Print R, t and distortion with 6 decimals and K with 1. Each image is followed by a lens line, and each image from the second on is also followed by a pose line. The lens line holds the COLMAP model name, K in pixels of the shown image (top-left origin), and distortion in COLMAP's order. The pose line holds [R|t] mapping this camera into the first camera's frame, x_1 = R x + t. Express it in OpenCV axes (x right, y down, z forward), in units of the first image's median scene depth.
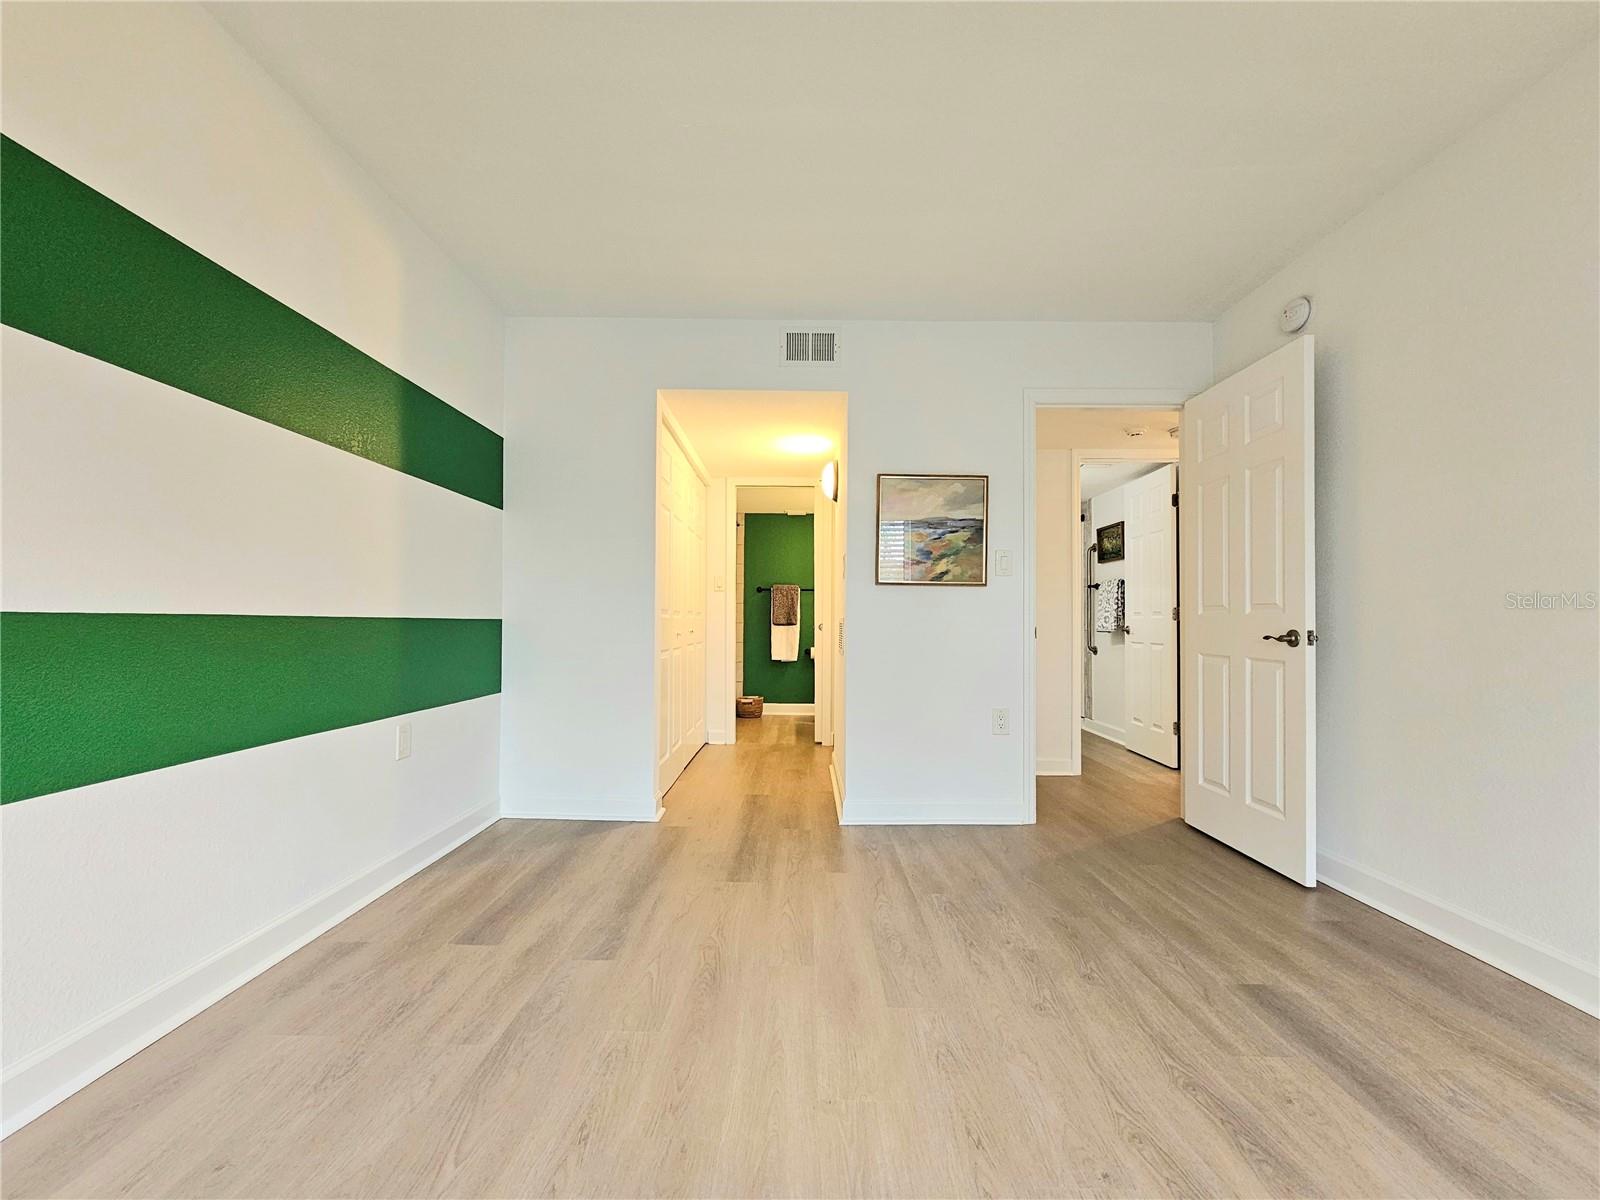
lens RADIAL K [[652.7, 0, 800.0], [0, 652.7, 600.0], [0, 0, 1]] dist [-0.001933, -0.000231]
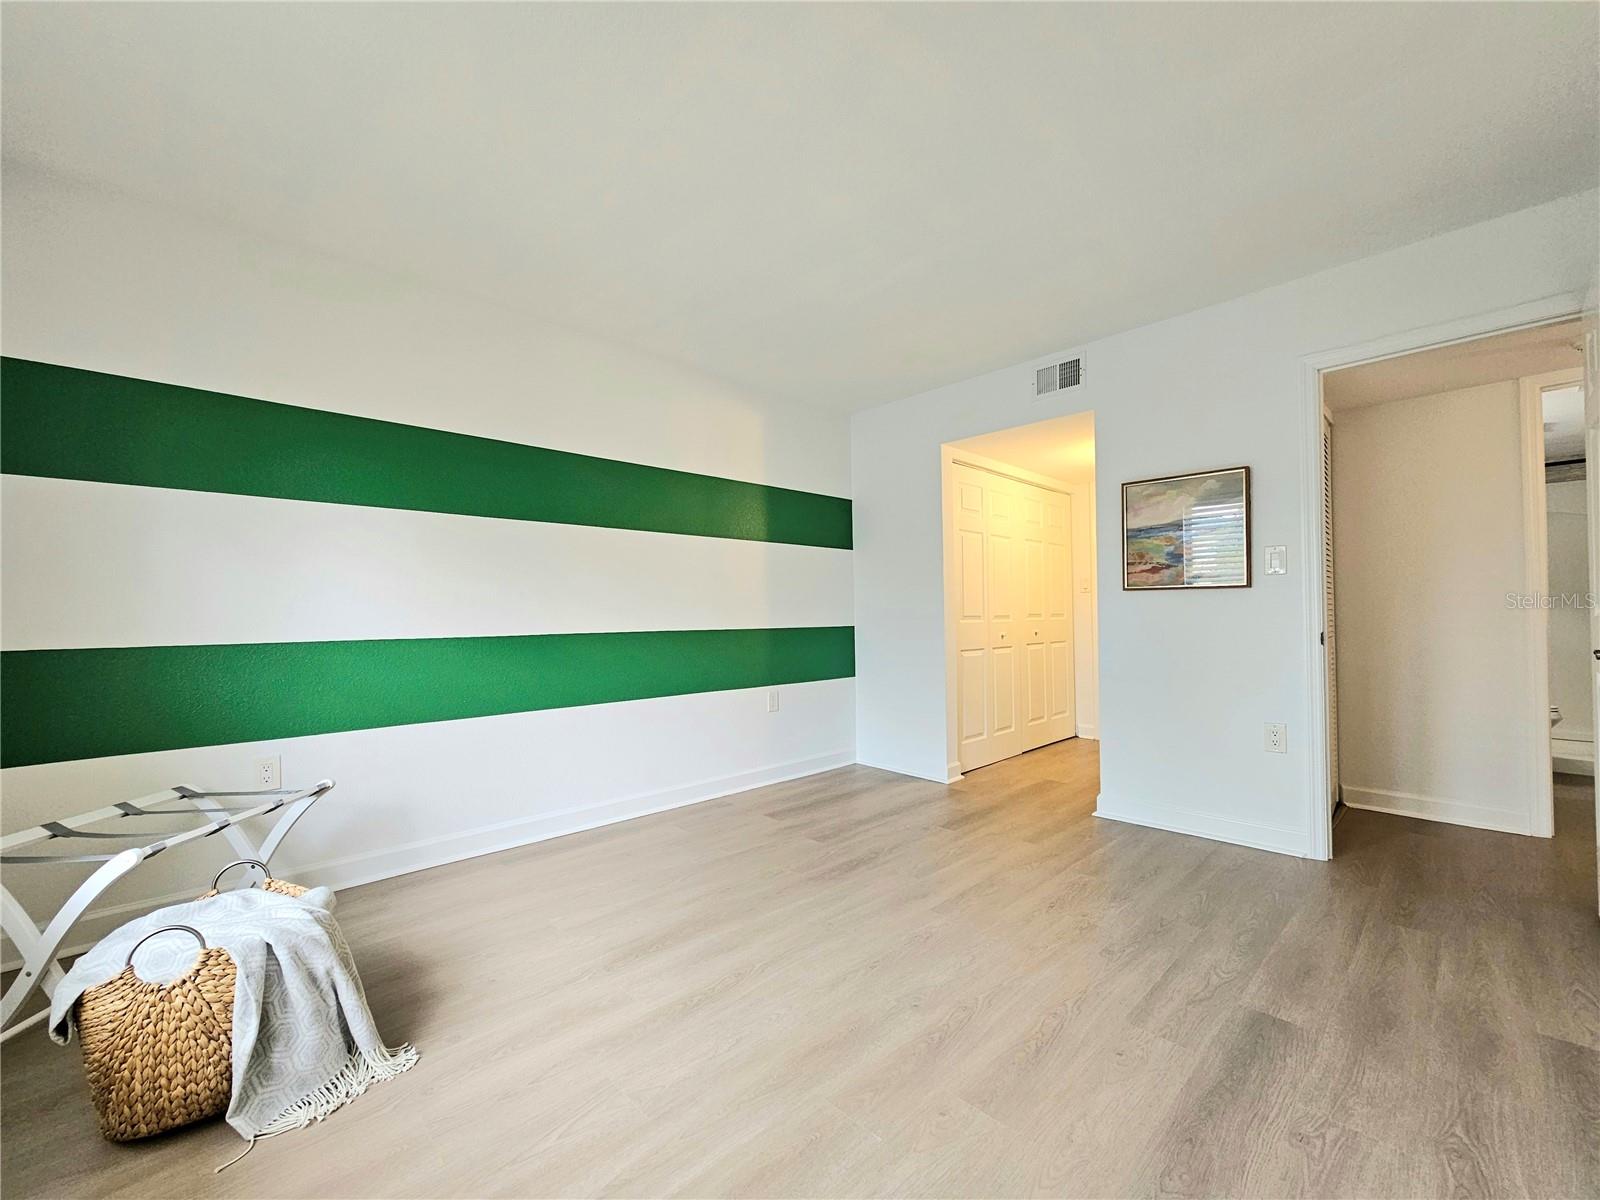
lens RADIAL K [[652.7, 0, 800.0], [0, 652.7, 600.0], [0, 0, 1]] dist [-0.001933, -0.000231]
pose [[0.689995, -0.032953, -0.723063, 0.608004], [0.041936, 0.999105, -0.005515, -0.030082], [0.722598, -0.026517, 0.690760, -0.098725]]
